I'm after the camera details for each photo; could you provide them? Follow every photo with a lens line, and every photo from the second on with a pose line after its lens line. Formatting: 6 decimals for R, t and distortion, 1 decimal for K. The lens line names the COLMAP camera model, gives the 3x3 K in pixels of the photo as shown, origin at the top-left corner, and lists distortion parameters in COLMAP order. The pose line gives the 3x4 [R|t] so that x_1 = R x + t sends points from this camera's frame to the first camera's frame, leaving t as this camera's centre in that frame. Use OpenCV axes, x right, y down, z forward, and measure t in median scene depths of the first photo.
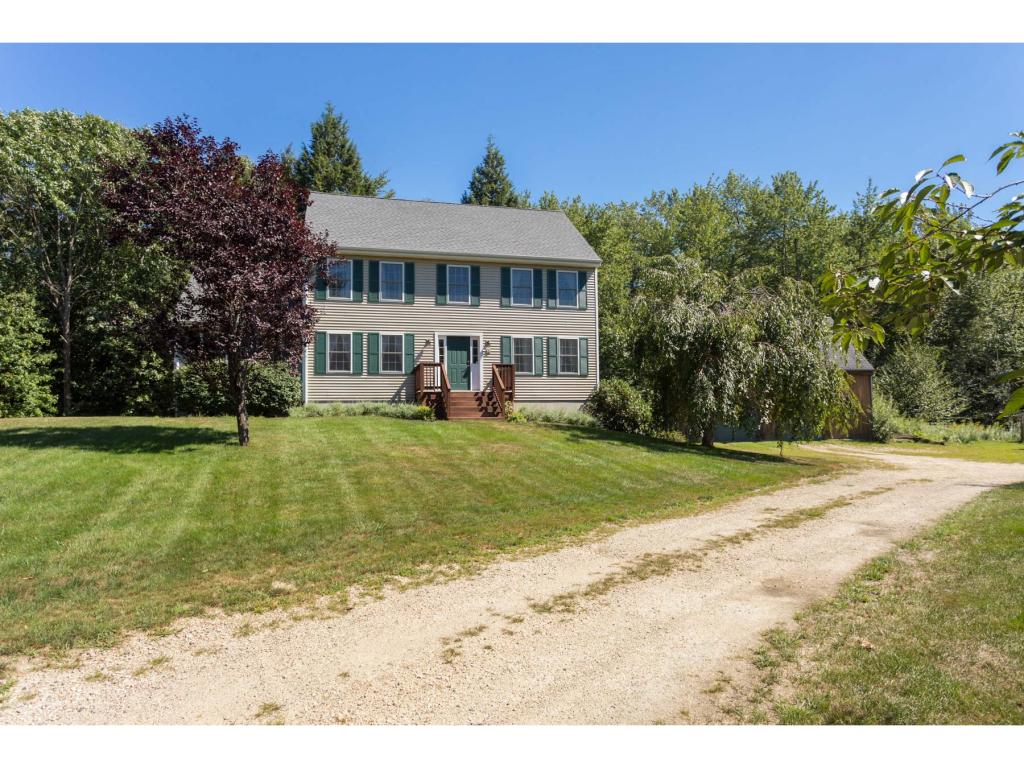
lens RADIAL K [[572.5, 0, 473.3], [0, 572.5, 381.5], [0, 0, 1]] dist [-0.001136, 0.000018]
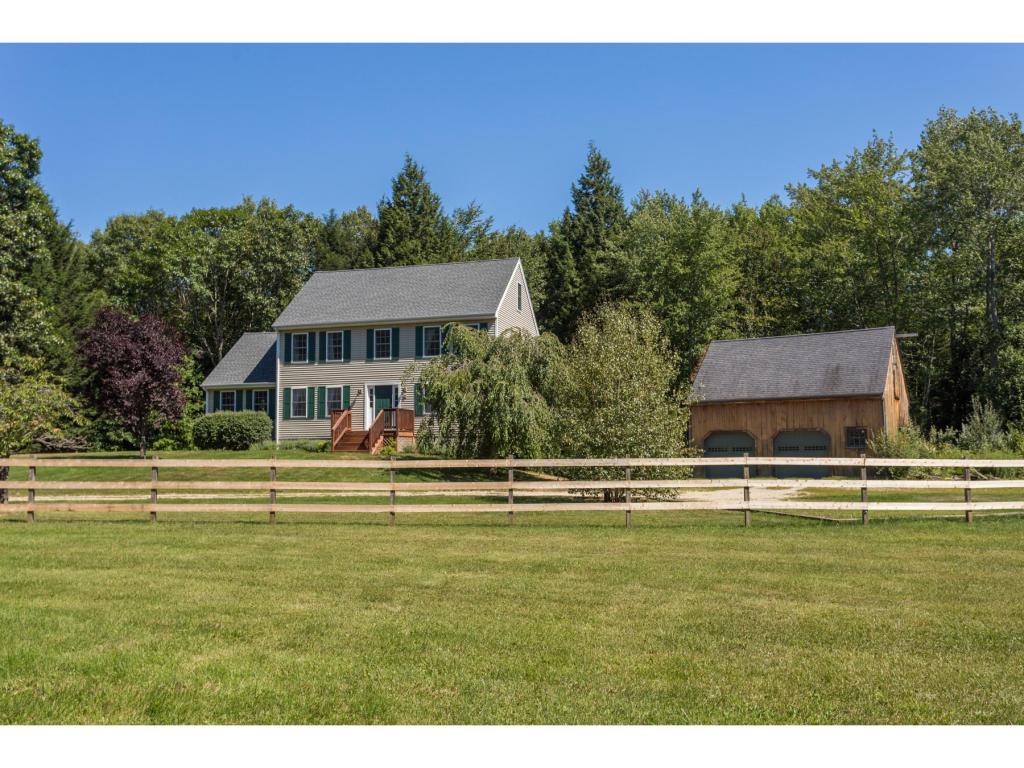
lens RADIAL K [[851.9, 0, 512.0], [0, 851.9, 384.0], [0, 0, 1]] dist [0.010336, 0.004429]
pose [[0.885657, -0.040234, -0.462594, 1.118145], [0.031095, 0.999142, -0.027366, -0.023572], [0.463298, 0.009852, 0.886148, -0.536347]]
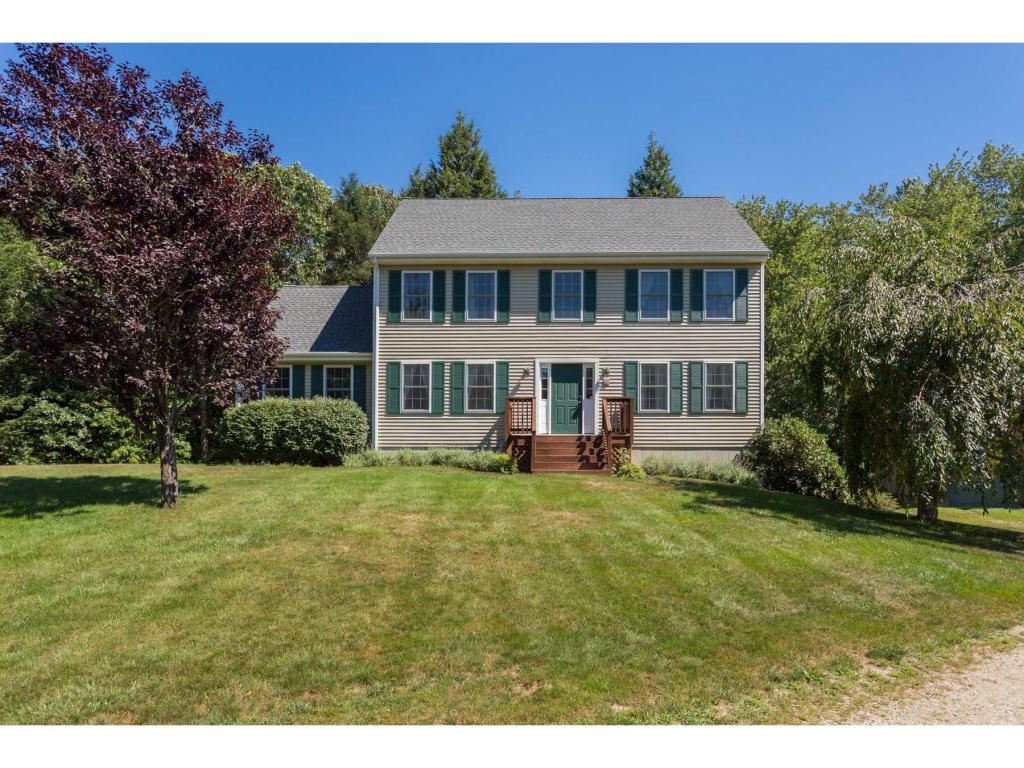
lens RADIAL K [[597.2, 0, 514.1], [0, 597.2, 453.0], [0, 0, 1]] dist [-0.001916, -0.001523]
pose [[0.970036, 0.005311, -0.242903, 0.103299], [0.003695, 0.999323, 0.036603, 0.011225], [0.242933, -0.036404, 0.969360, 0.210224]]
